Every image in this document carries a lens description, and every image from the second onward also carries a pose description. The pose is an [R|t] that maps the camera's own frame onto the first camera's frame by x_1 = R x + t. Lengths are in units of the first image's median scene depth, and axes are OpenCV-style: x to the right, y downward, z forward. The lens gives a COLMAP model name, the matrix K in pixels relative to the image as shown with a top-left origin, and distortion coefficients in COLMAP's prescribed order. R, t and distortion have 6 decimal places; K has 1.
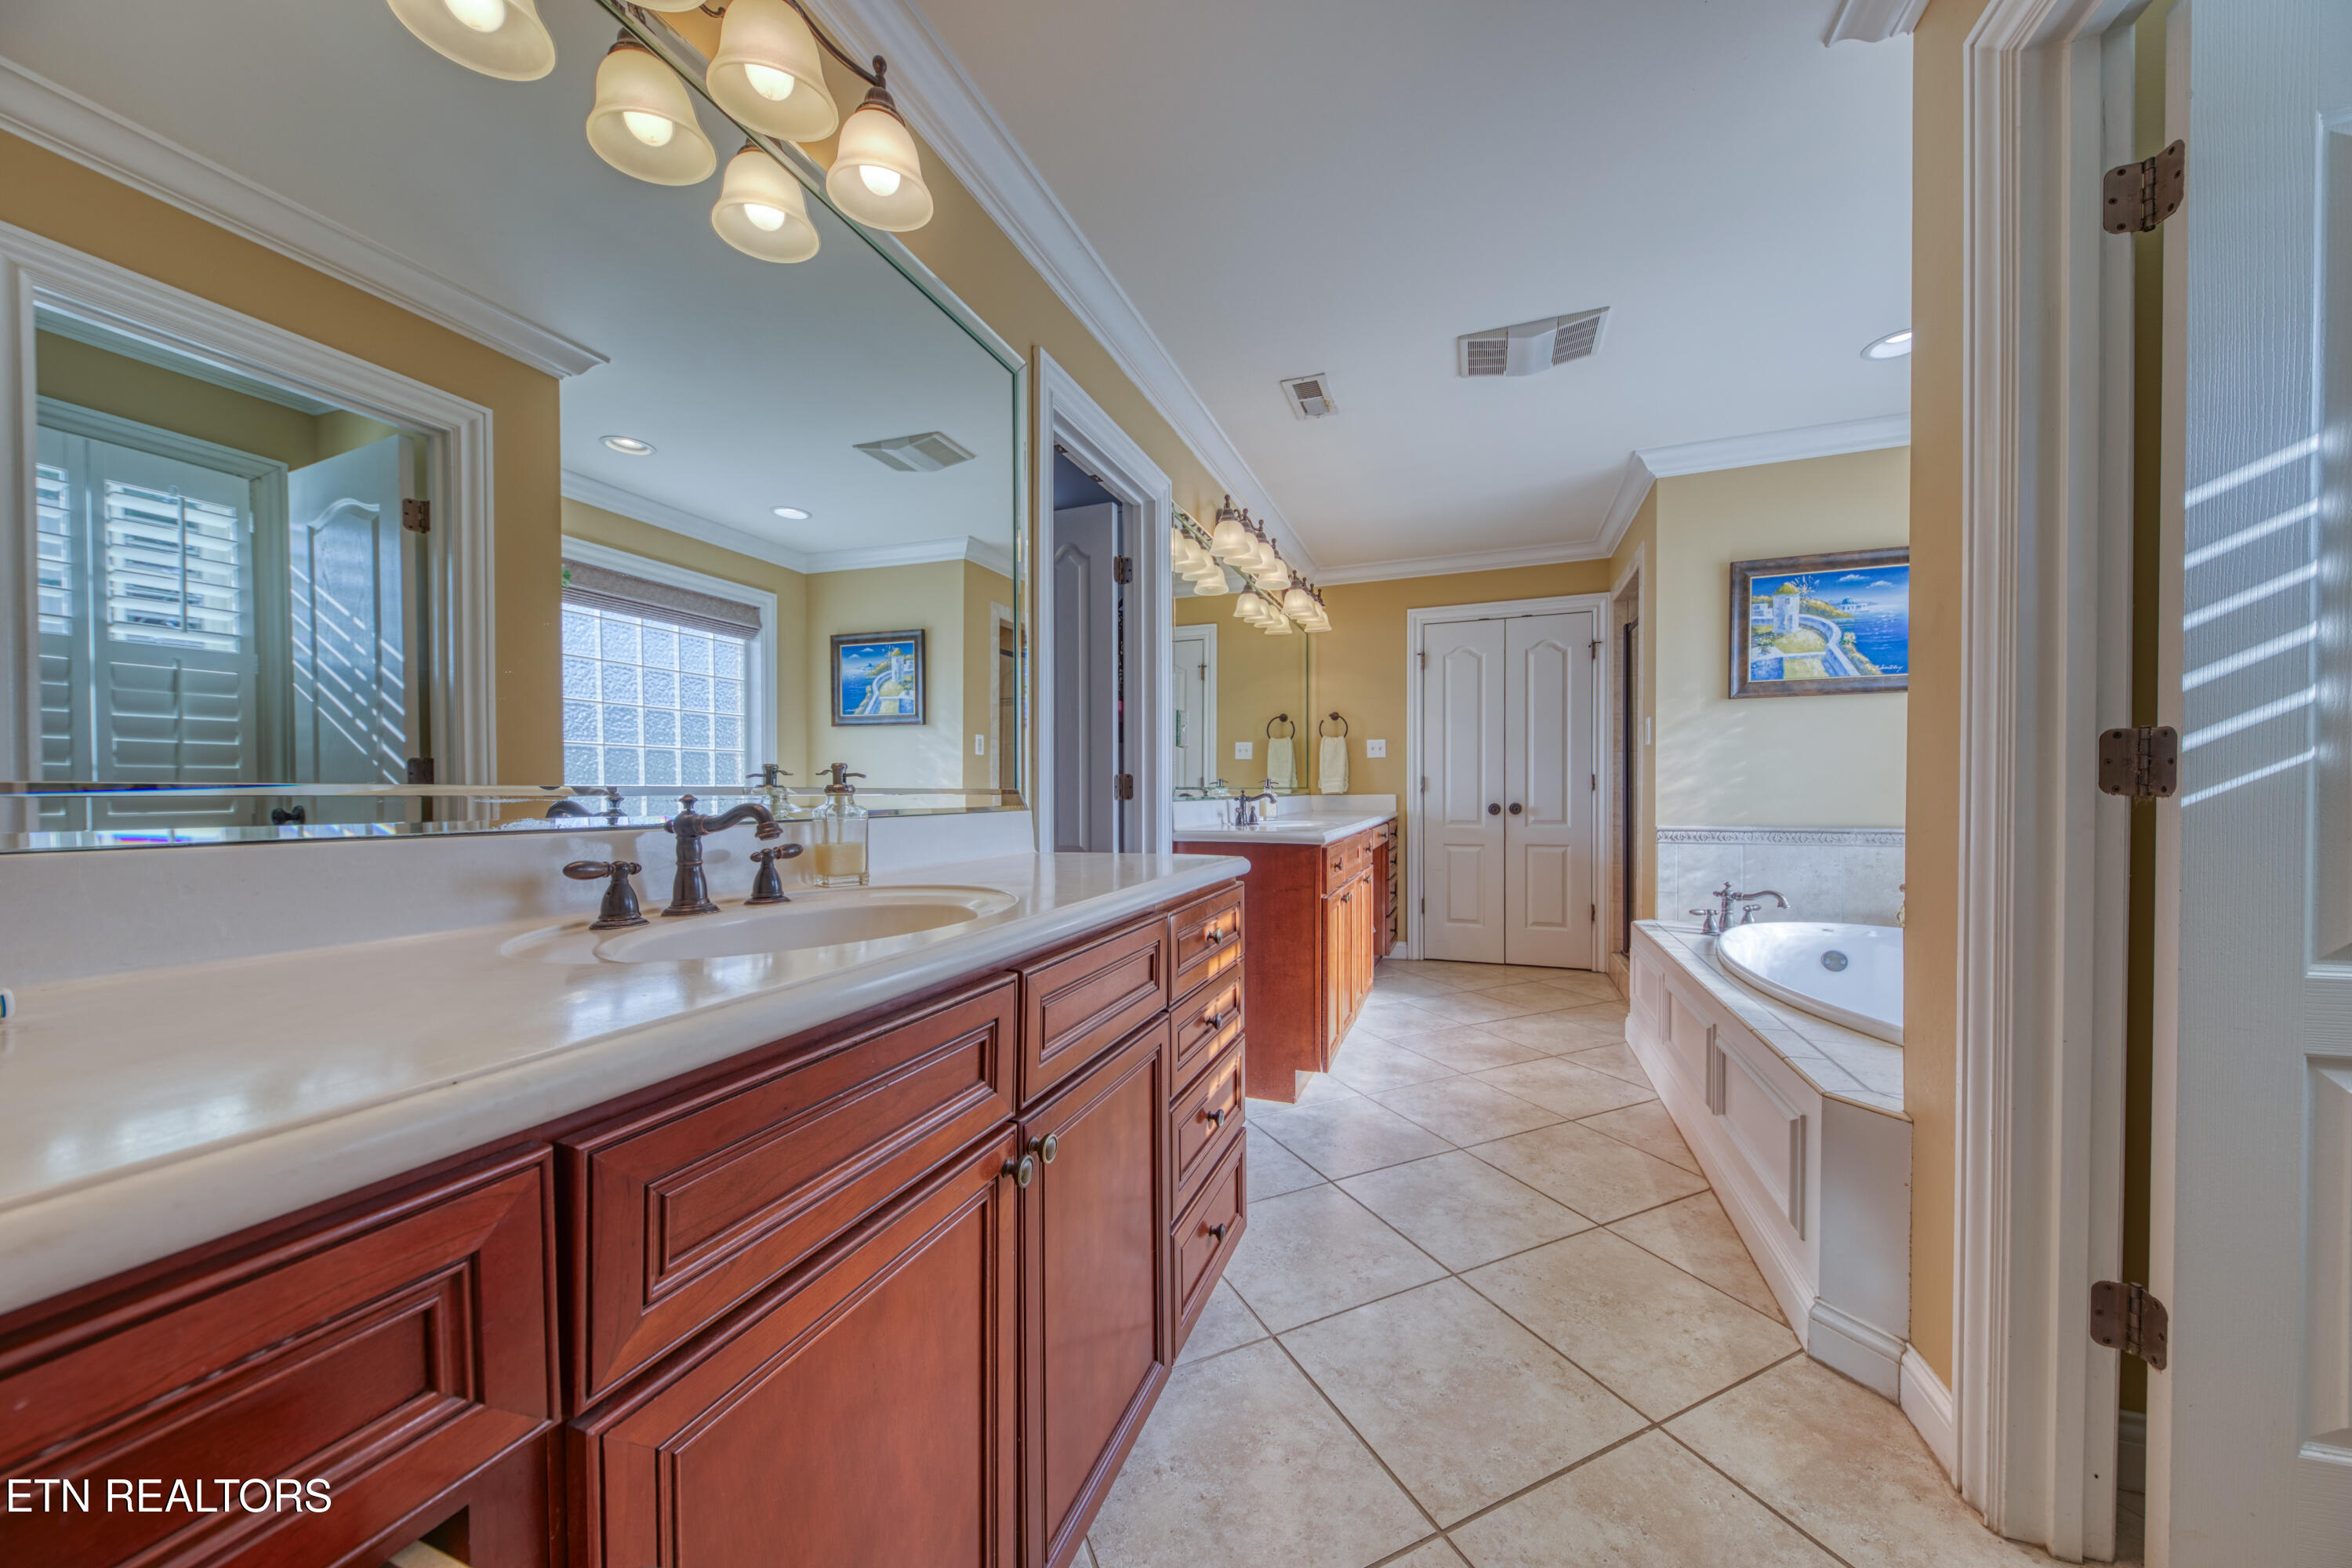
lens RADIAL K [[799.1, 0, 1176.0], [0, 799.1, 784.0], [0, 0, 1]] dist [0.000223, 0.000000]
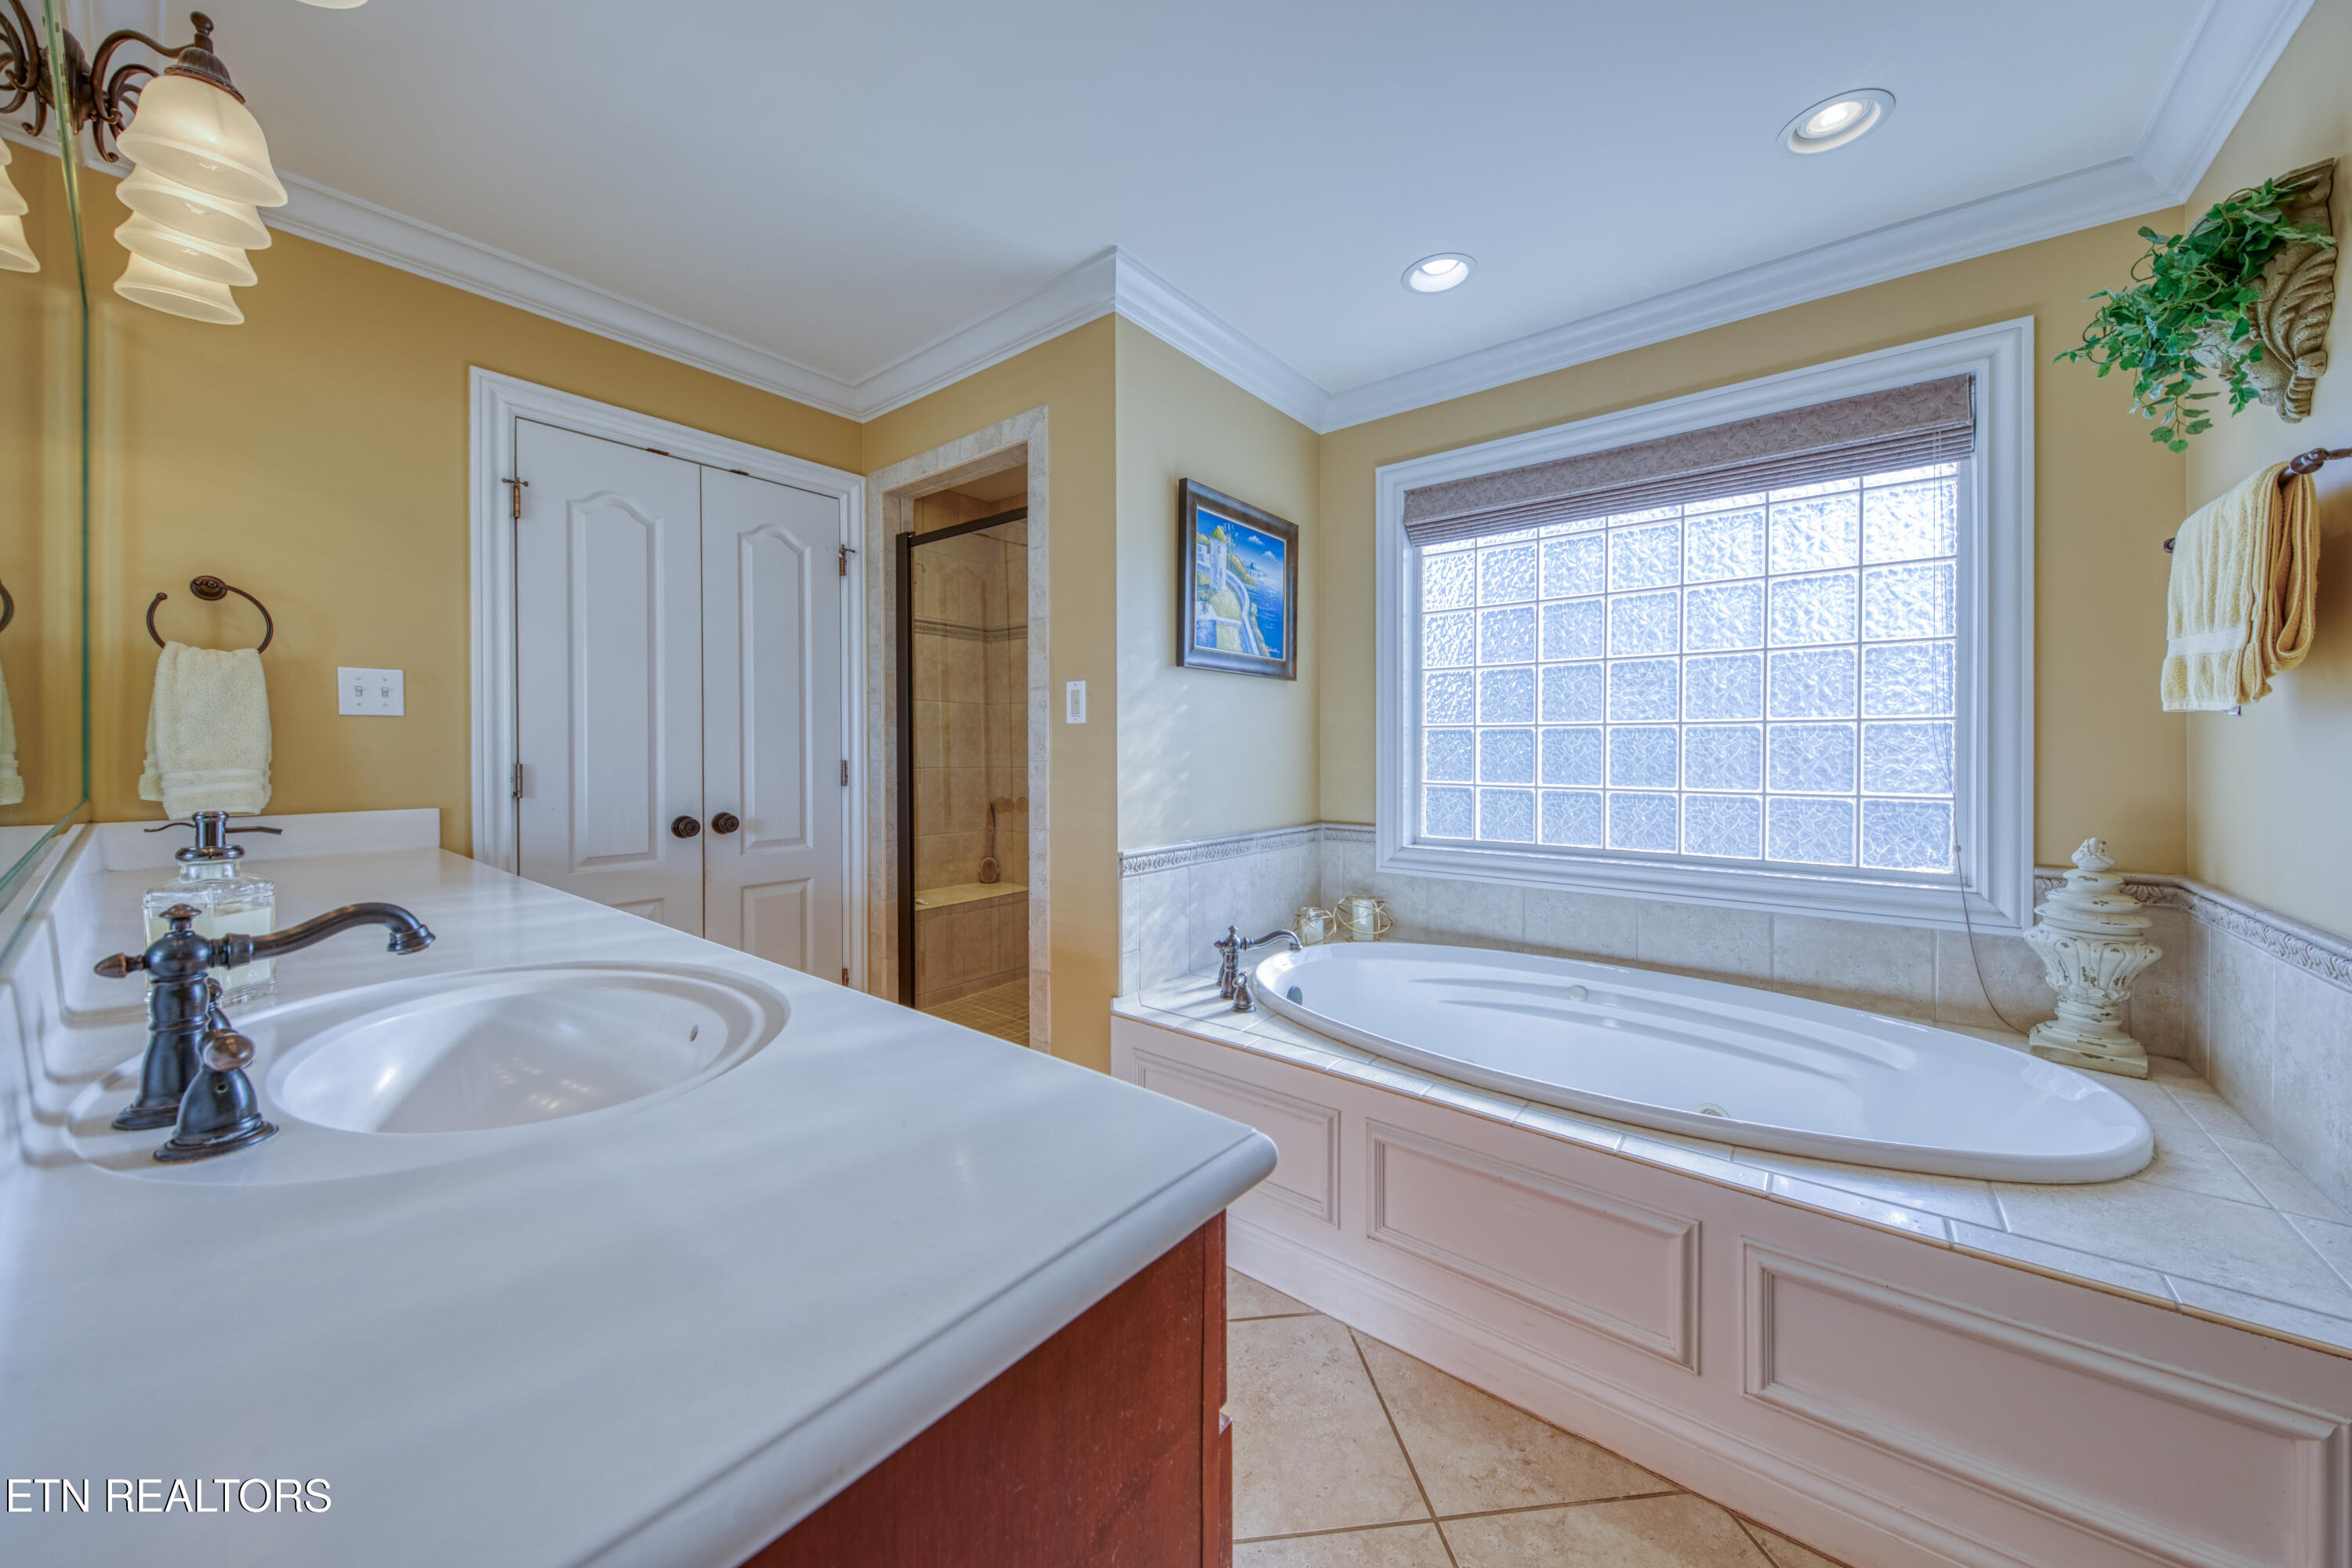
lens RADIAL K [[826.4, 0, 1176.5], [0, 826.4, 747.2], [0, 0, 1]] dist [0.000646, -0.000010]
pose [[0.301306, 0.006806, 0.953503, -0.021864], [-0.009923, 0.999943, -0.004002, -0.030748], [-0.953476, -0.008256, 0.301356, 0.790059]]
